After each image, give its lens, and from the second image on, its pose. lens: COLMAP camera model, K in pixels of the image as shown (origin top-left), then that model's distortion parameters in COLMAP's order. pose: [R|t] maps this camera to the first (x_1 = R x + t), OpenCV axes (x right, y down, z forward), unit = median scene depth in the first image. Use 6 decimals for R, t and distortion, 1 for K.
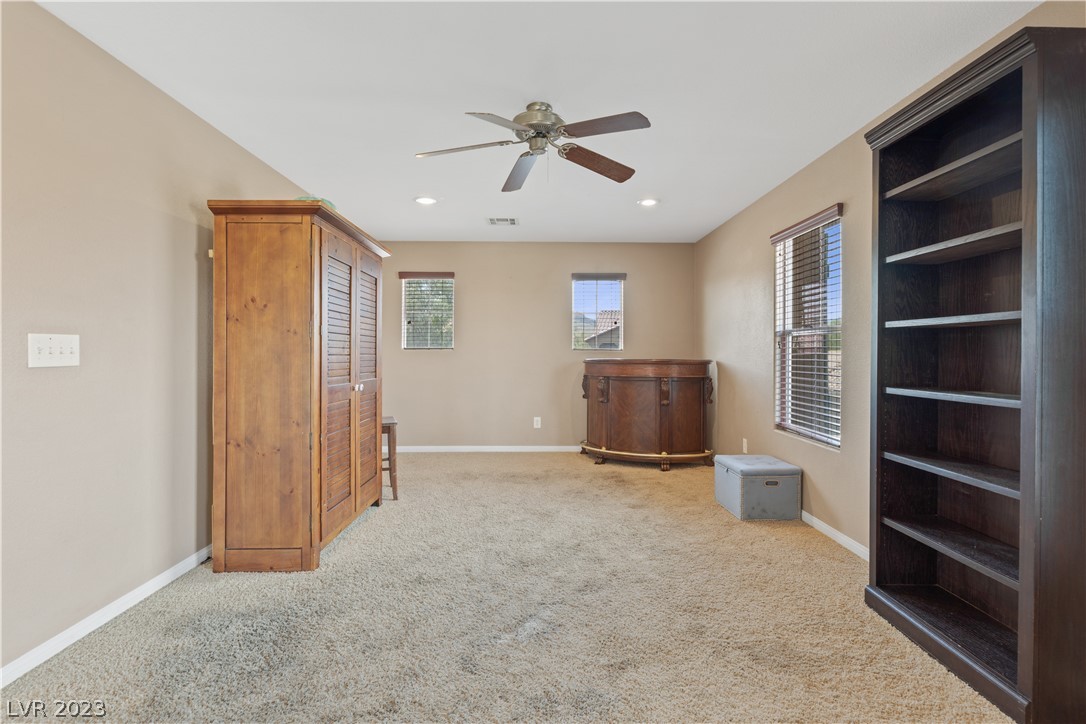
lens RADIAL K [[534.0, 0, 545.5], [0, 534.0, 349.1], [0, 0, 1]] dist [-0.002305, -0.000420]
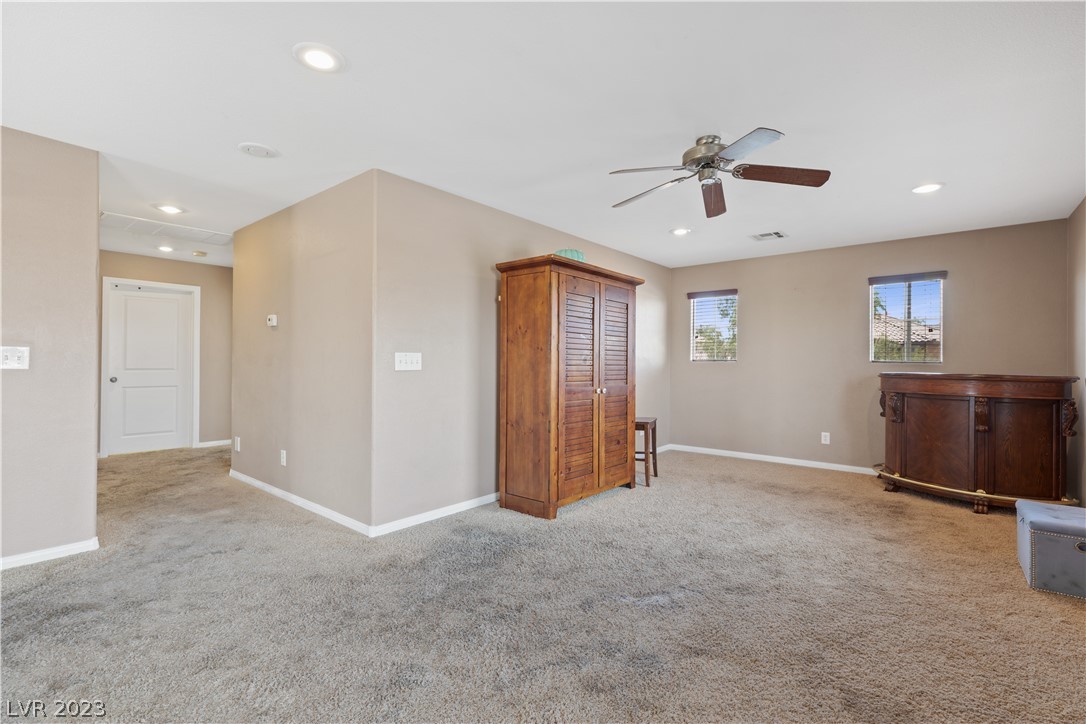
lens RADIAL K [[488.7, 0, 546.0], [0, 488.7, 360.5], [0, 0, 1]] dist [0.005705, -0.000089]
pose [[0.757510, 0.001967, -0.652820, 0.377379], [-0.001895, 0.999998, 0.000814, -0.002174], [0.652820, 0.000621, 0.757512, 0.023406]]
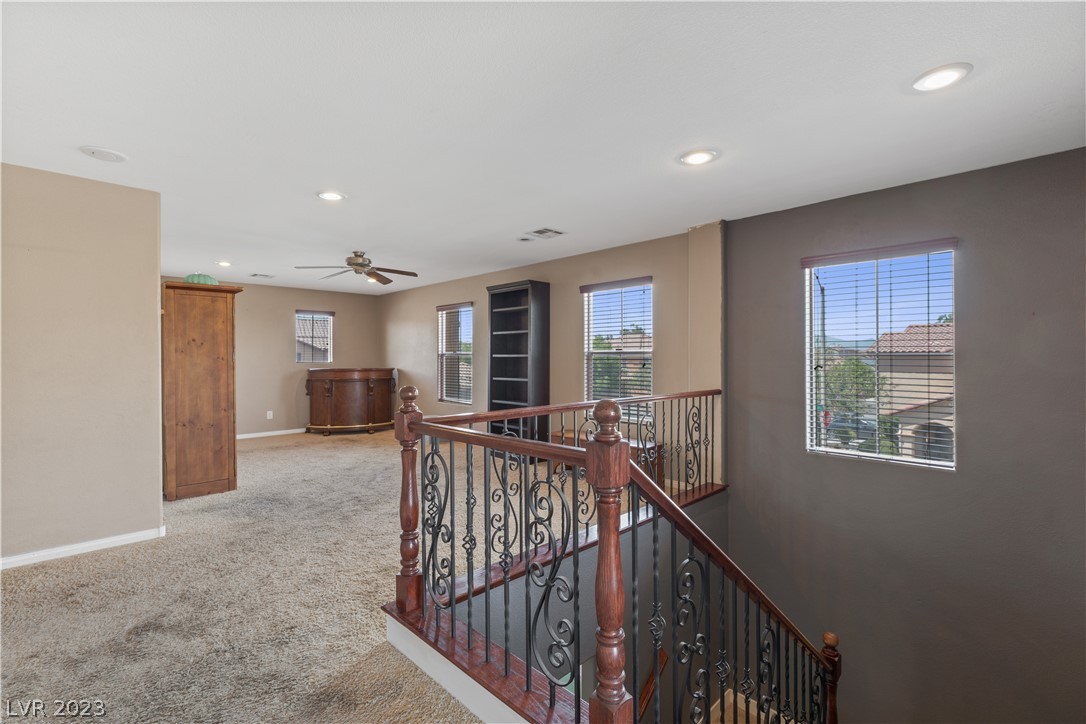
lens RADIAL K [[488.7, 0, 546.0], [0, 488.7, 360.5], [0, 0, 1]] dist [0.005705, -0.000089]
pose [[0.726035, -0.009340, 0.687594, -0.786831], [0.000758, 0.999918, 0.012782, -0.043996], [-0.687657, -0.008759, 0.725983, -0.904784]]
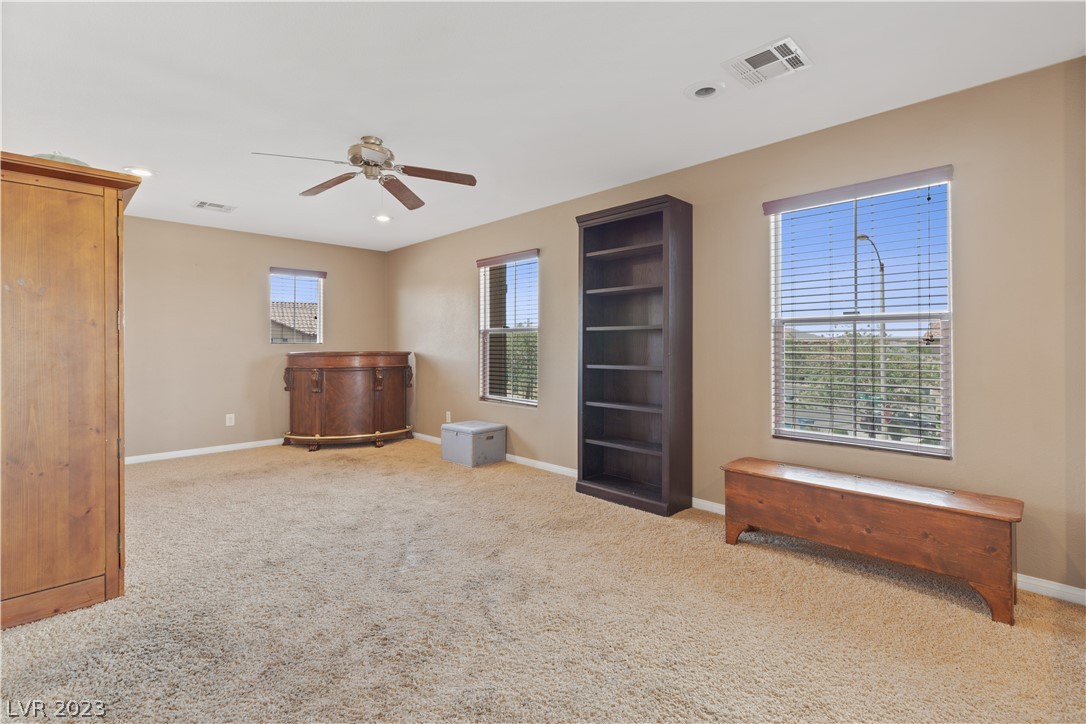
lens RADIAL K [[502.3, 0, 544.3], [0, 502.3, 345.2], [0, 0, 1]] dist [0.010003, -0.000094]
pose [[0.722946, -0.003477, 0.690895, -0.492300], [-0.000293, 0.999986, 0.005339, -0.001295], [-0.690904, -0.004062, 0.722935, -0.077762]]
